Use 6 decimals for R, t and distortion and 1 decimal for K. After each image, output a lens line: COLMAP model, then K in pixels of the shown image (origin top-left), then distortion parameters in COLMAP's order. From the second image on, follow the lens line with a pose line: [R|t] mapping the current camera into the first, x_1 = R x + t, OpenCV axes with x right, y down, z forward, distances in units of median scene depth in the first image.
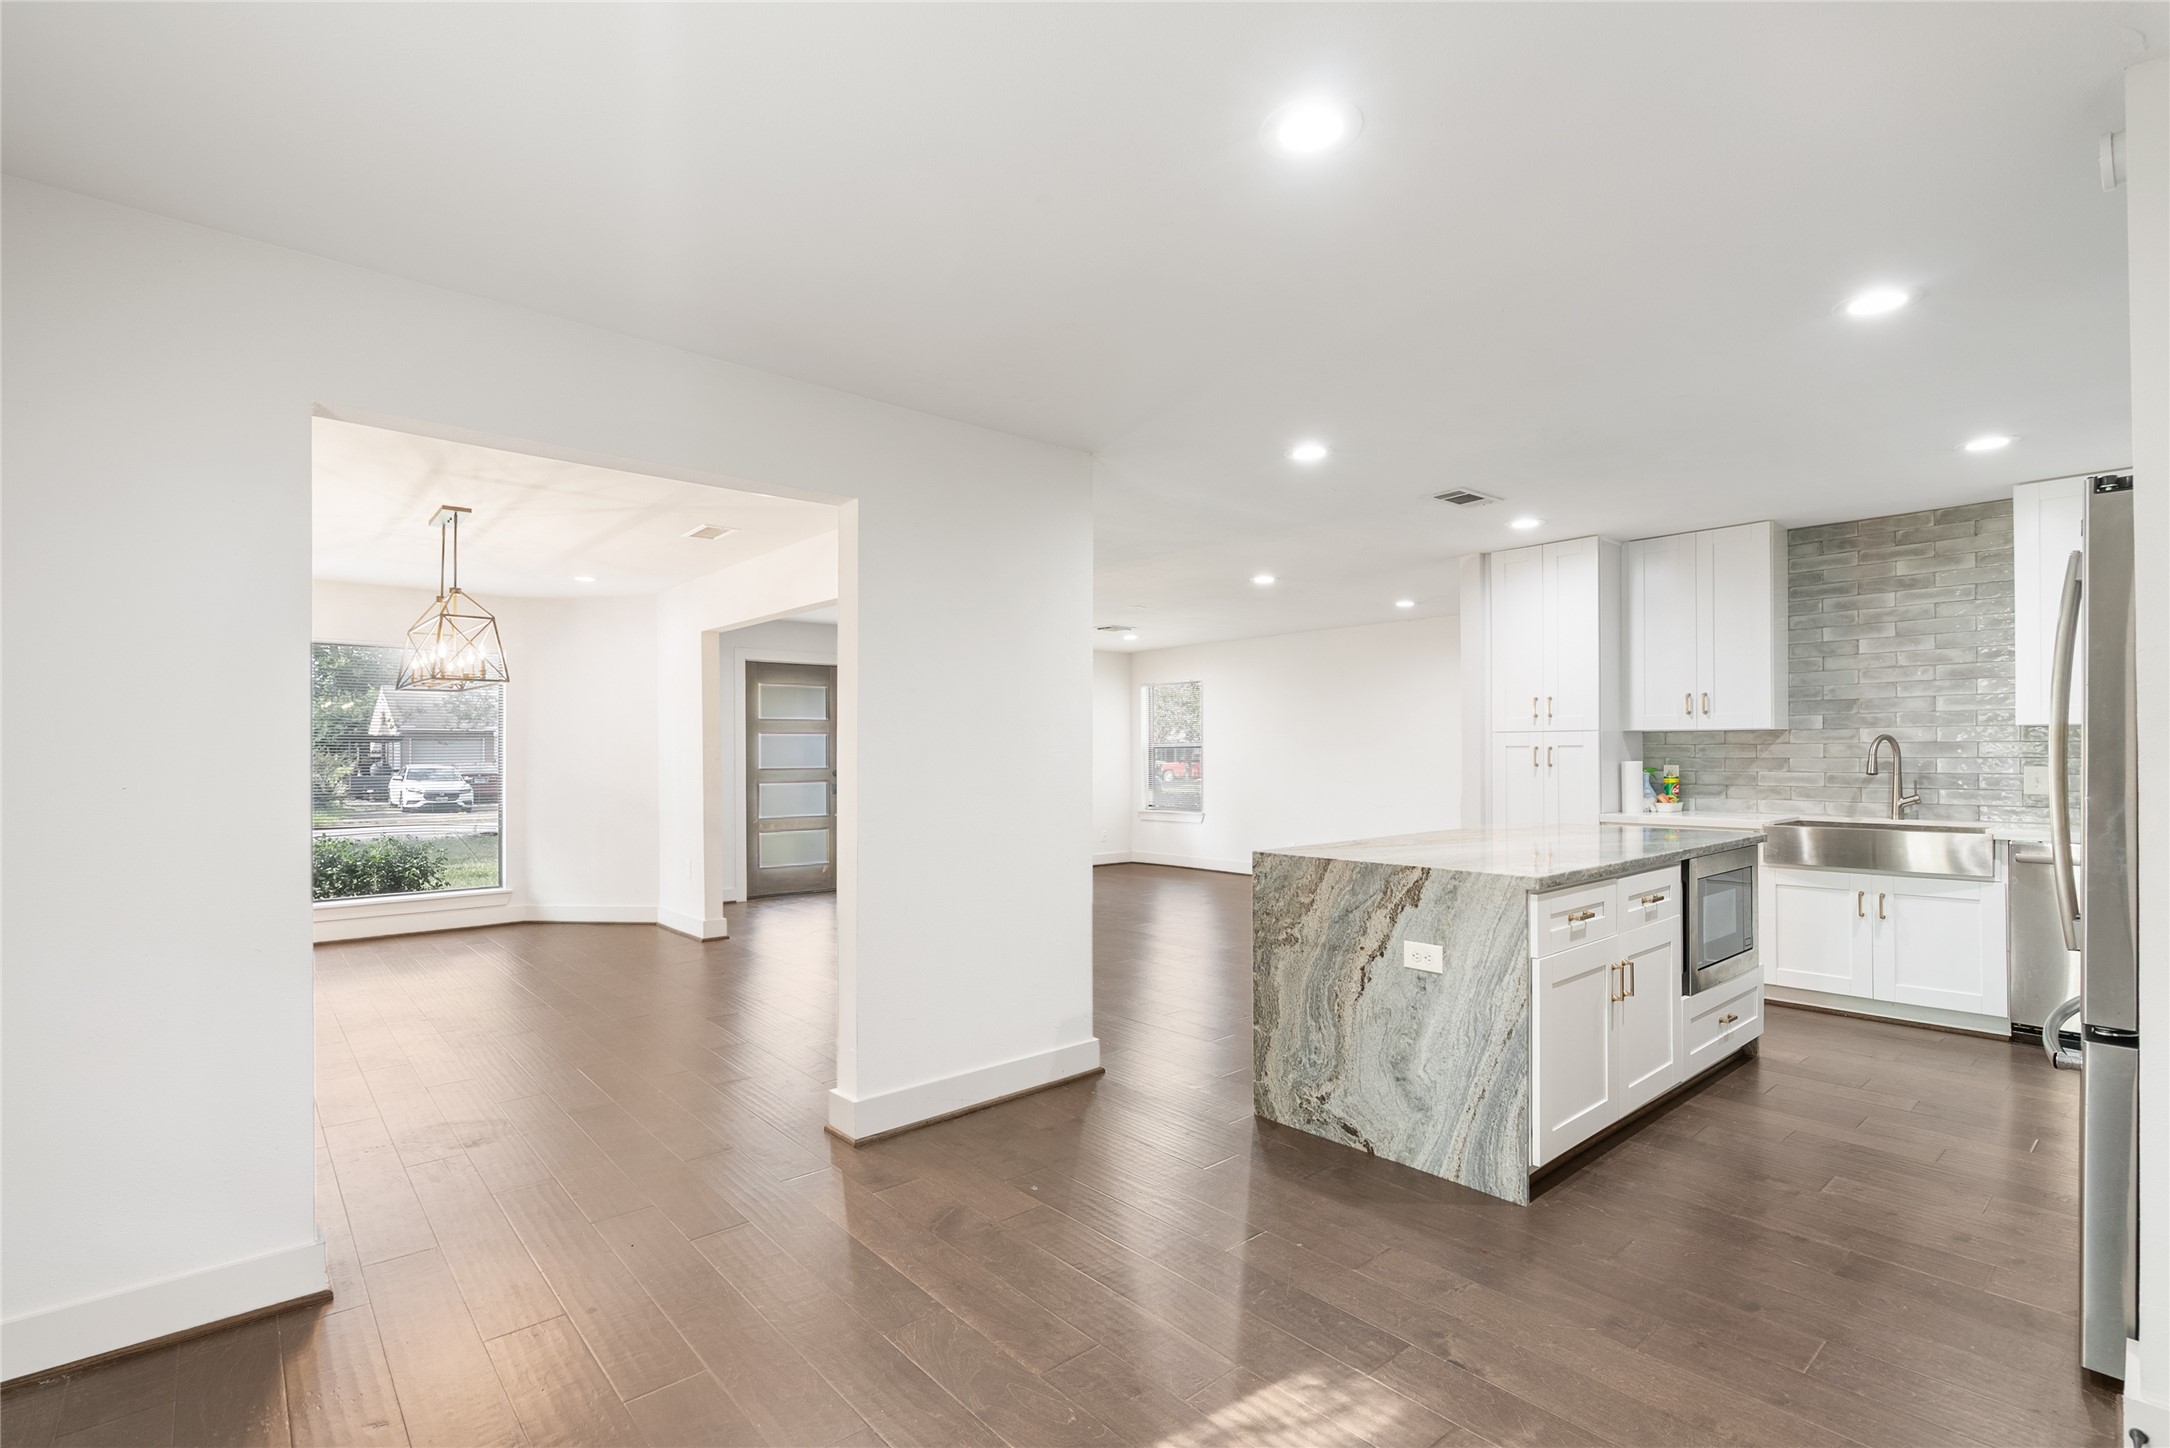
lens RADIAL K [[993.8, 0, 1087.6], [0, 993.8, 748.7], [0, 0, 1]] dist [0.000243, 0.000260]
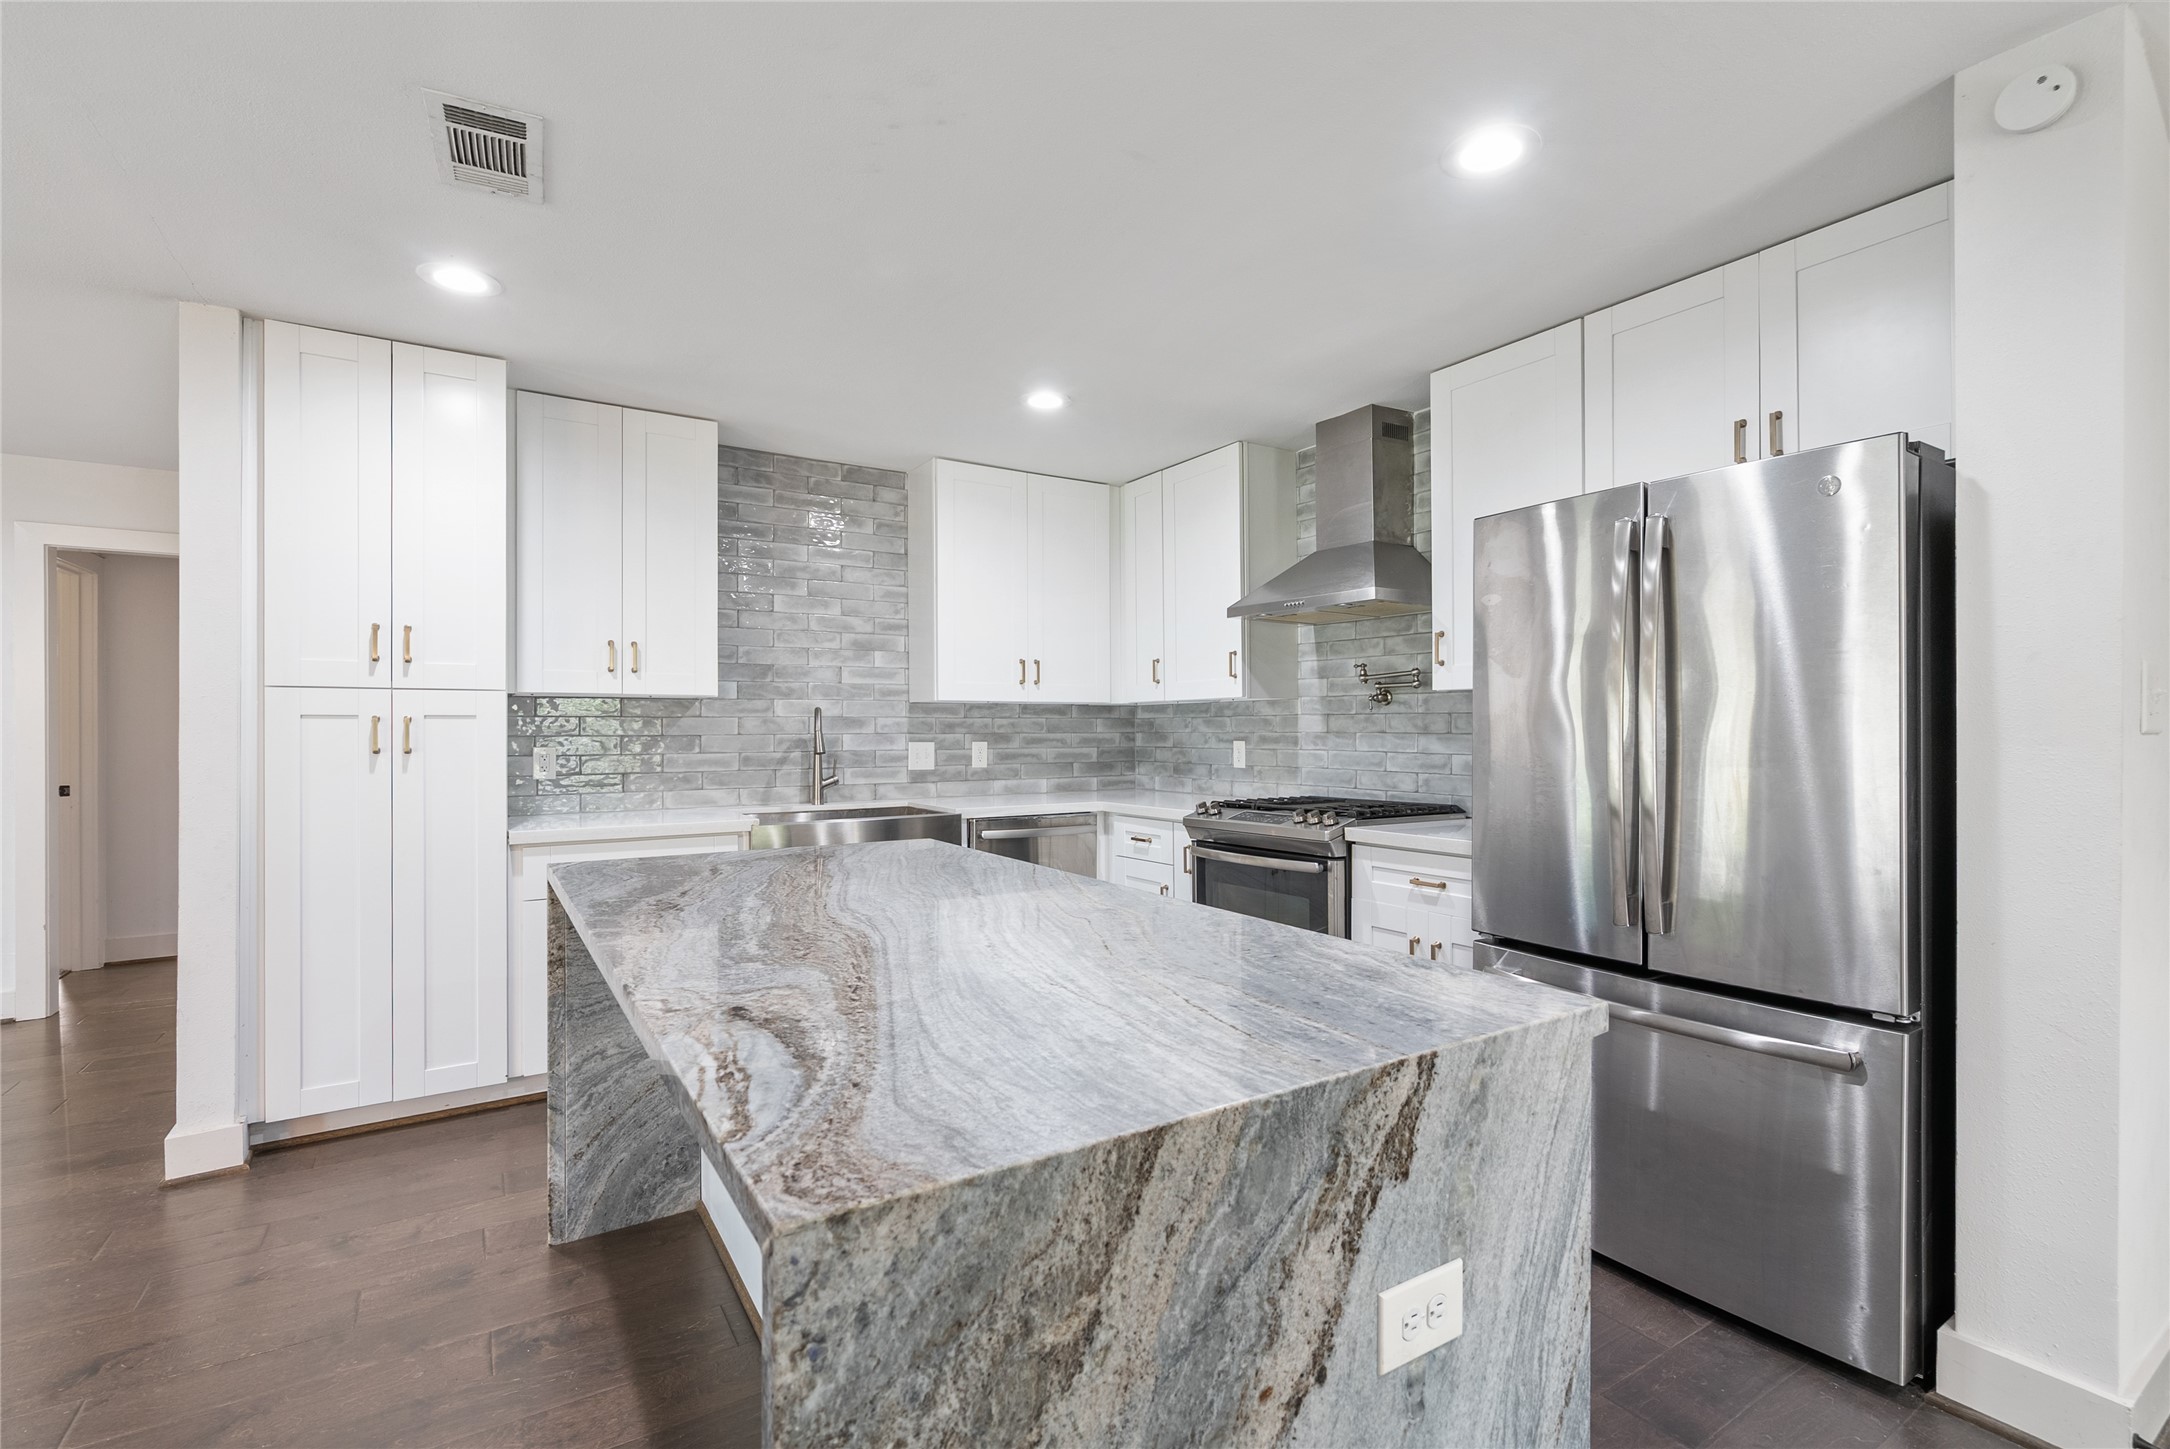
lens RADIAL K [[983.7, 0, 1082.9], [0, 983.7, 727.2], [0, 0, 1]] dist [0.000406, 0.000225]
pose [[0.148138, 0.002409, 0.988964, -0.011296], [-0.003738, 0.999991, -0.001876, 0.003543], [-0.988960, -0.003419, 0.148146, 0.634412]]
